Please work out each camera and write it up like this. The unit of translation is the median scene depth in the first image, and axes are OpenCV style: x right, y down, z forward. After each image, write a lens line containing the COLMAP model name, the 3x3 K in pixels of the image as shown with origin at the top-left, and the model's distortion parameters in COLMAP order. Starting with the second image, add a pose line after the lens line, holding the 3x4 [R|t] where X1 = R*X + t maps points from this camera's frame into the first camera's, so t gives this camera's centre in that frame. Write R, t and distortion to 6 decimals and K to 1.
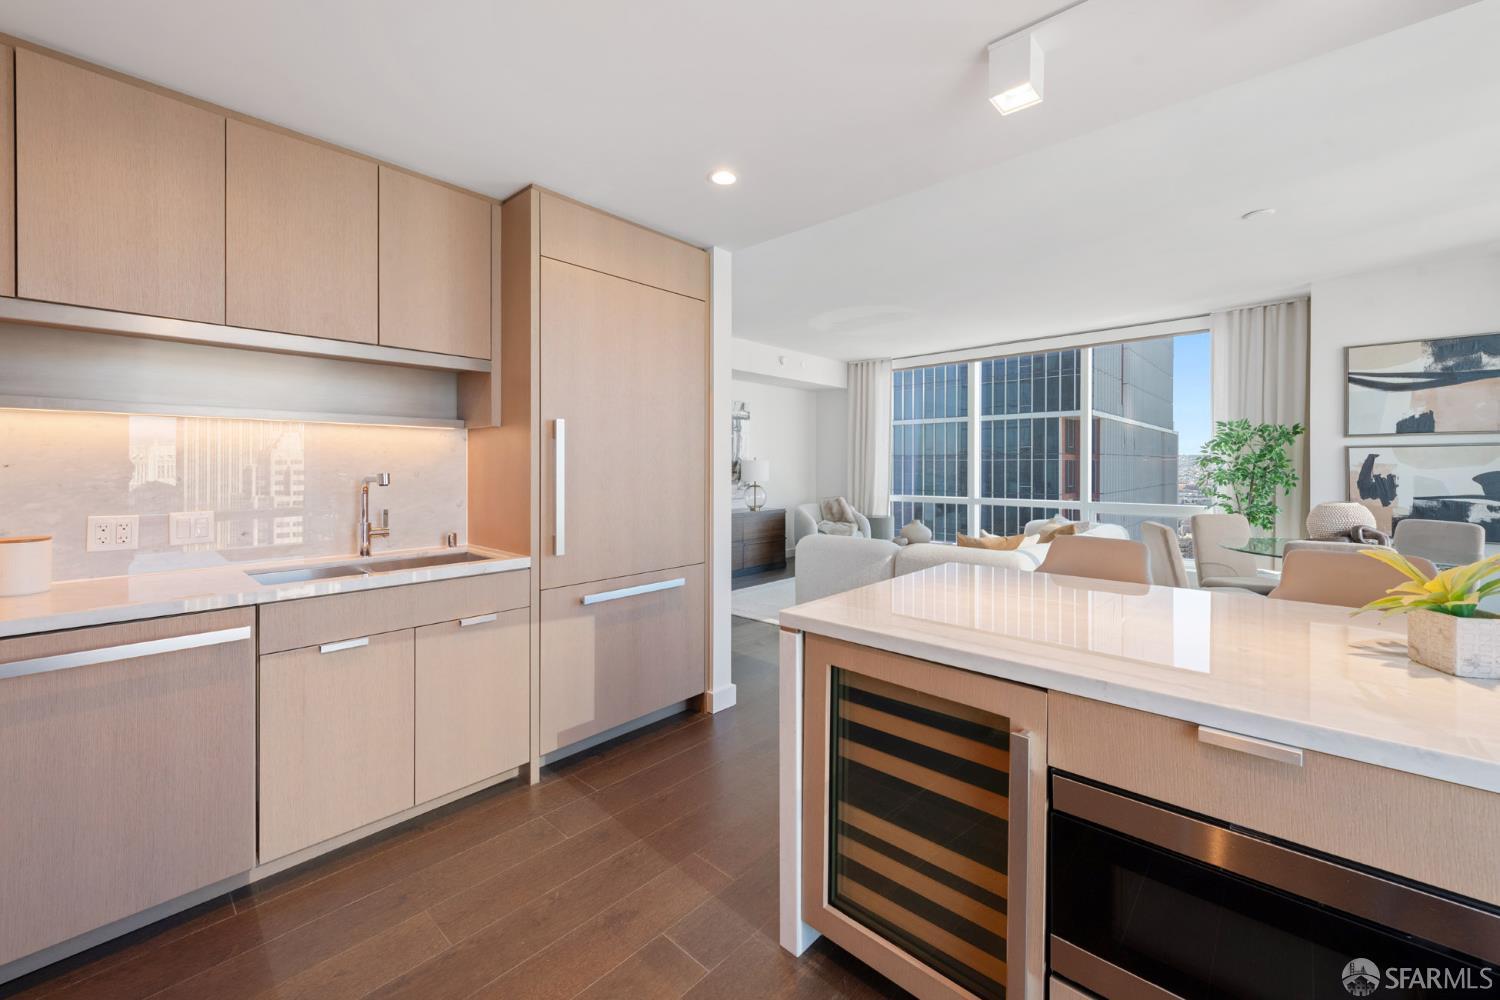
lens RADIAL K [[611.2, 0, 770.7], [0, 611.2, 468.3], [0, 0, 1]] dist [0.021390, -0.005264]
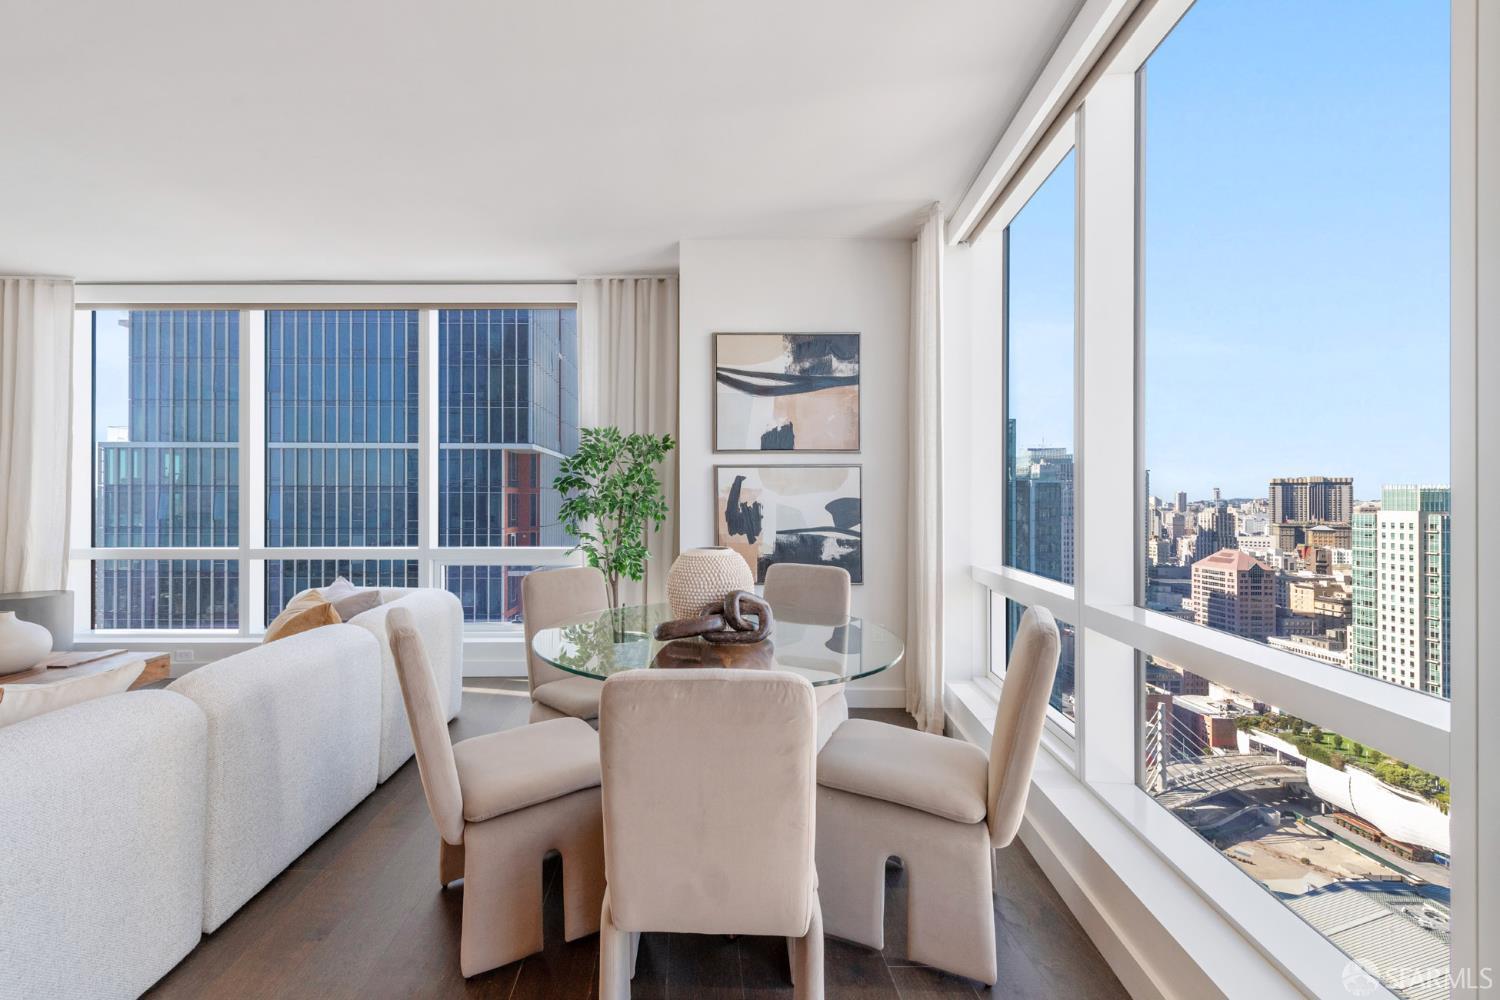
lens RADIAL K [[611.2, 0, 687.5], [0, 611.2, 504.0], [0, 0, 1]] dist [0.021390, -0.005264]
pose [[0.759629, -0.002401, 0.650352, 0.404296], [0.000819, 0.999996, 0.002735, 0.009082], [-0.650356, -0.001546, 0.759628, 0.441060]]
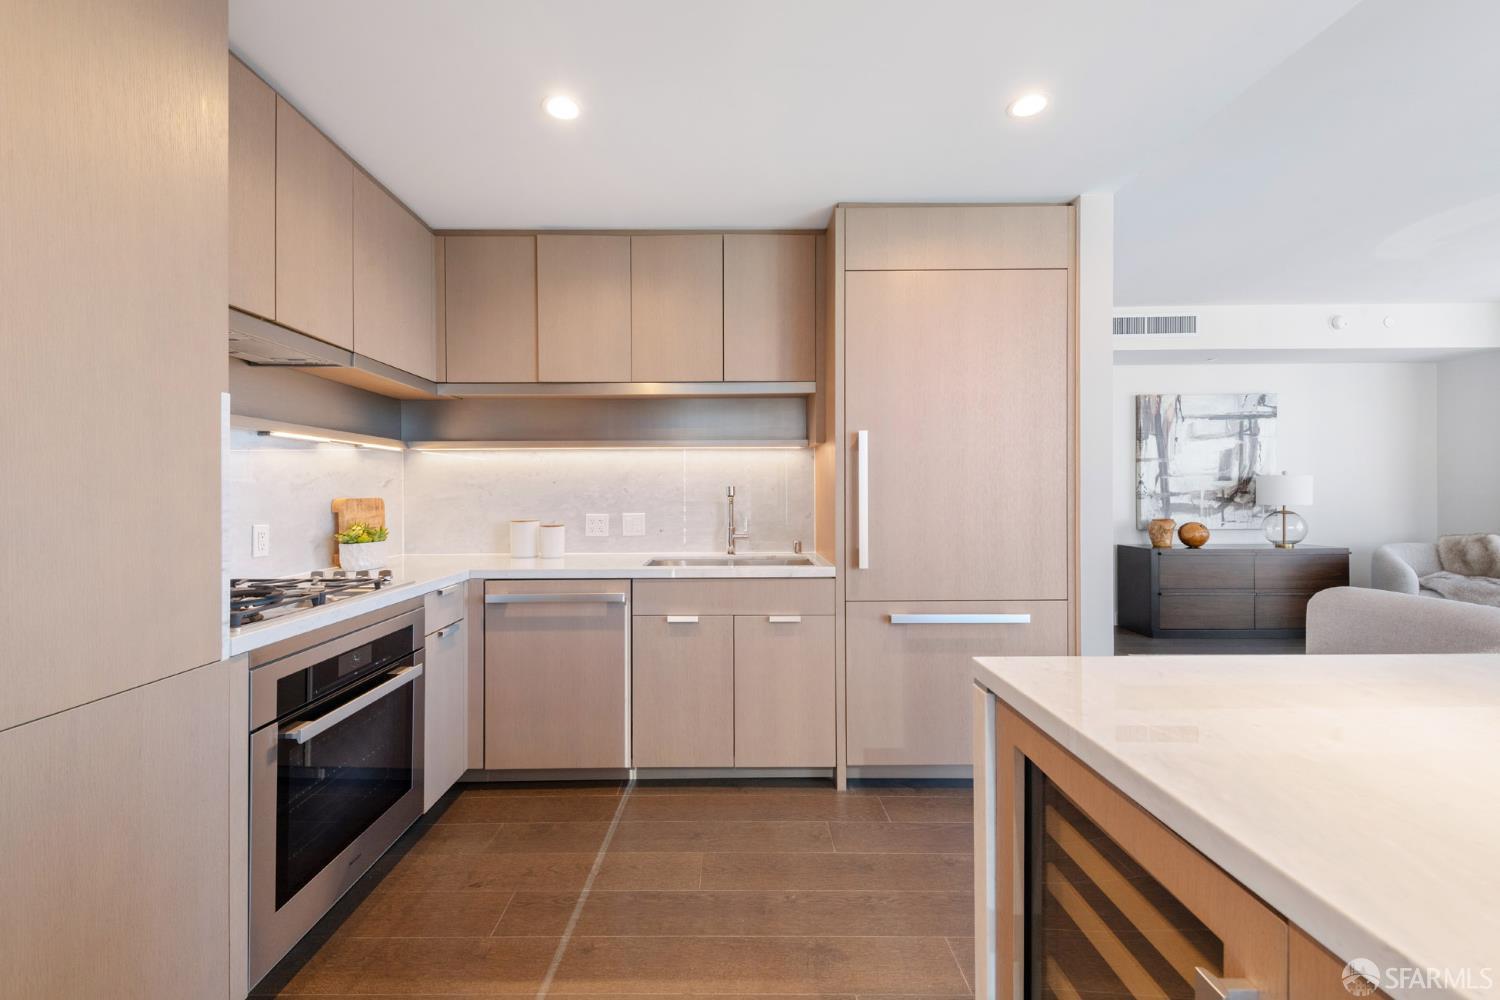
lens RADIAL K [[611.2, 0, 727.5], [0, 611.2, 491.8], [0, 0, 1]] dist [0.021390, -0.005264]
pose [[0.658168, -0.005153, -0.752854, 0.133904], [0.002008, 0.999985, -0.005089, 0.012079], [0.752868, 0.001837, 0.658168, 0.097958]]
